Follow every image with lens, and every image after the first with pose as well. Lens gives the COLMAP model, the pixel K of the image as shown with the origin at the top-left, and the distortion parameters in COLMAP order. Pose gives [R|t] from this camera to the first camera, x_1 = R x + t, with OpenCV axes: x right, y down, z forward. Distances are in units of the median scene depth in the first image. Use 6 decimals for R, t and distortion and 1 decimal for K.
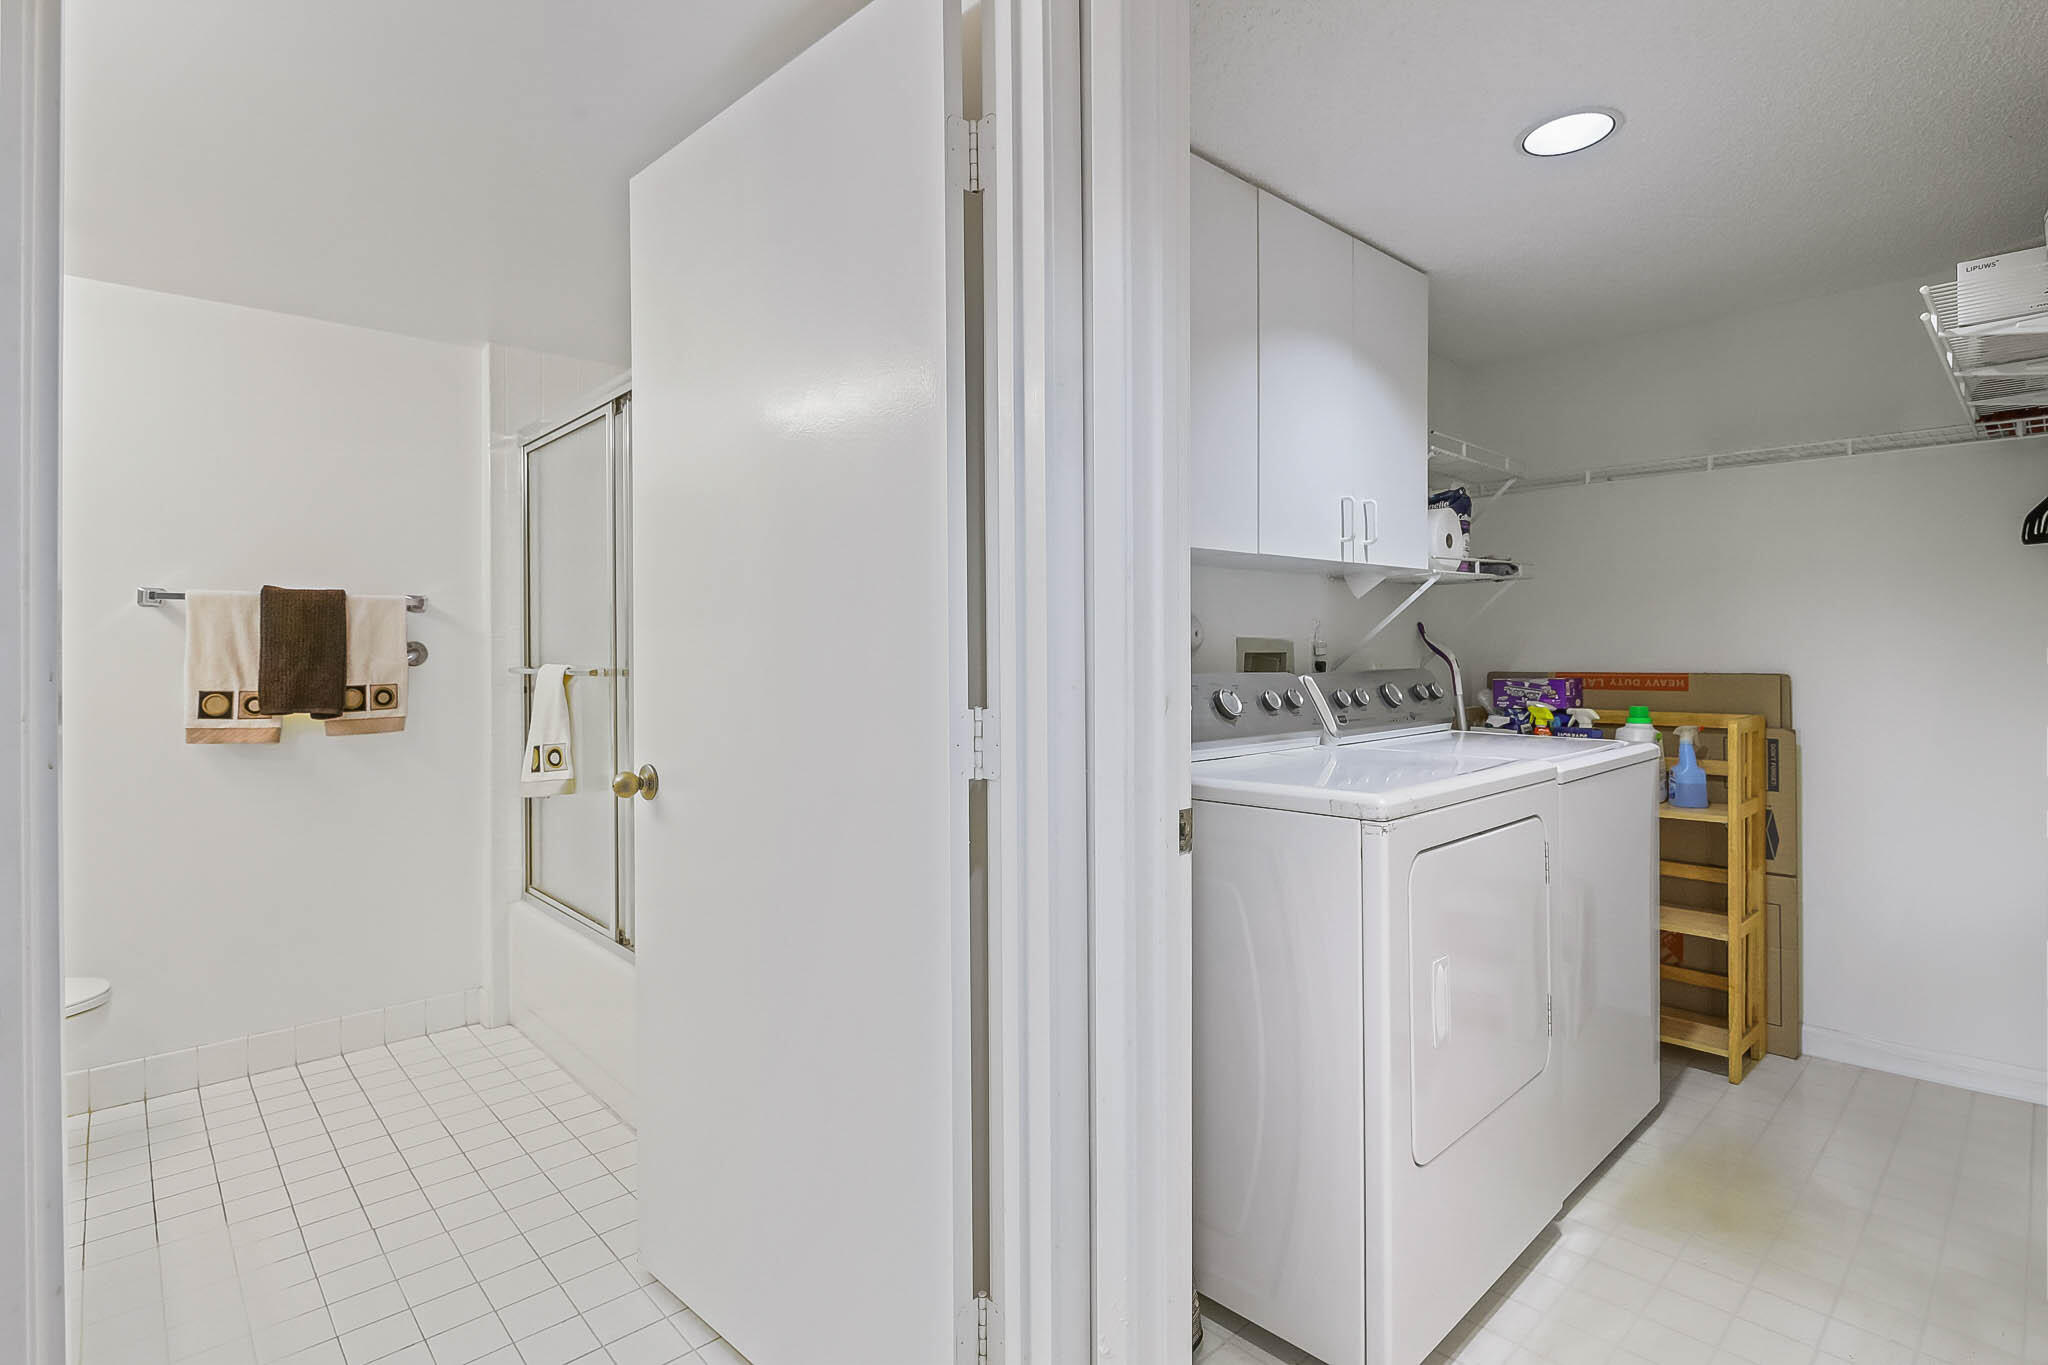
lens RADIAL K [[1003.1, 0, 997.5], [0, 1003.1, 647.8], [0, 0, 1]] dist [-0.001018, -0.010027]
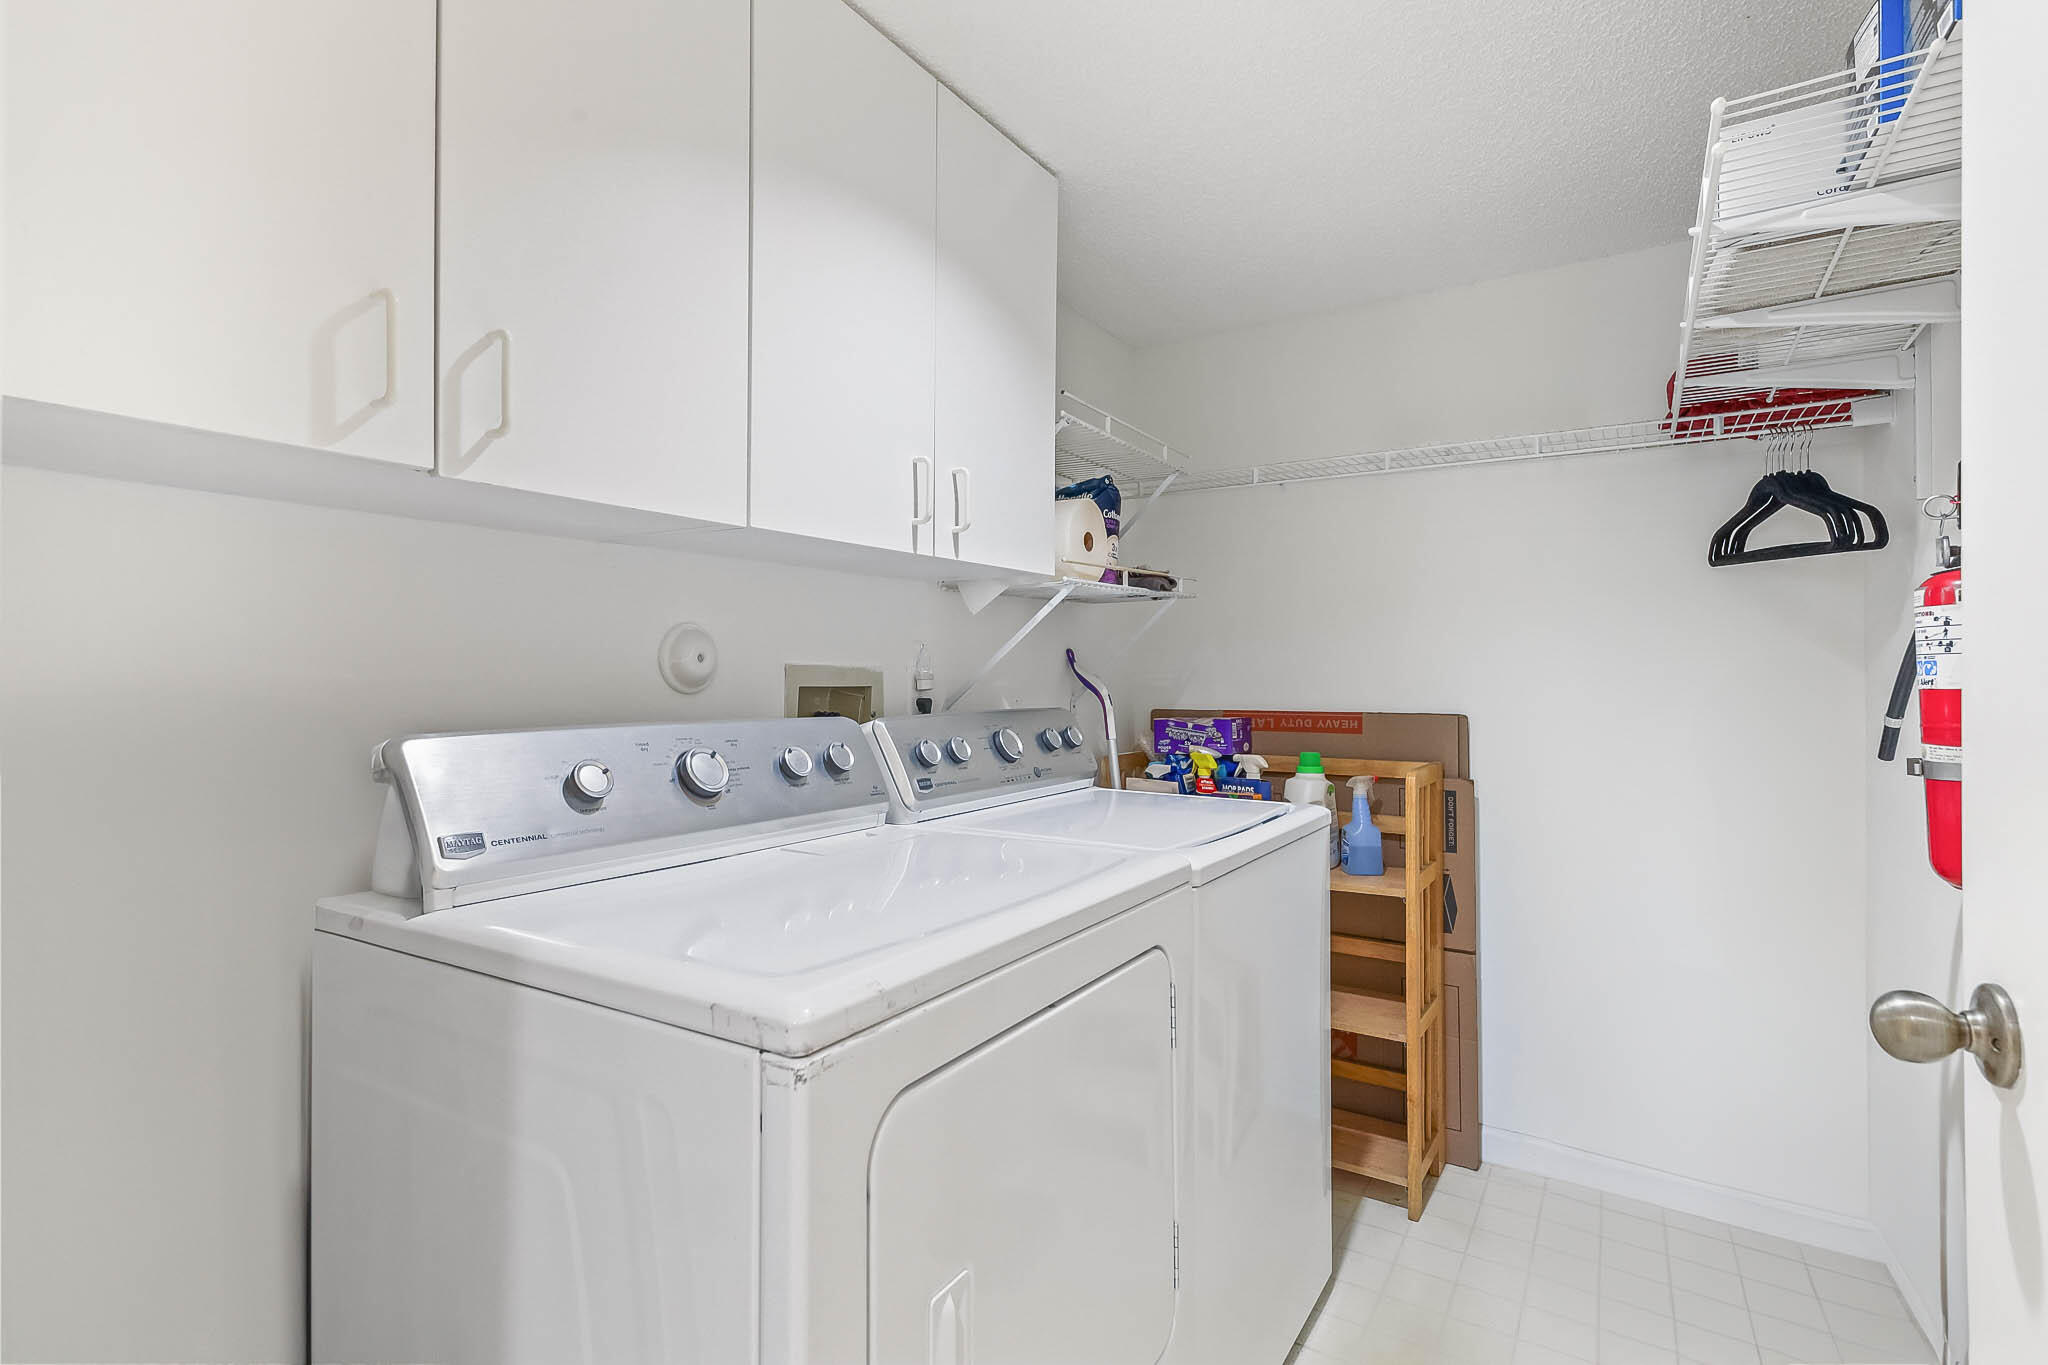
lens RADIAL K [[983.3, 0, 1002.0], [0, 983.3, 666.5], [0, 0, 1]] dist [0.005500, -0.000254]
pose [[0.966928, 0.009790, 0.254860, 0.192288], [-0.007017, 0.999906, -0.011787, -0.001957], [-0.254952, 0.009609, 0.966906, 0.285498]]
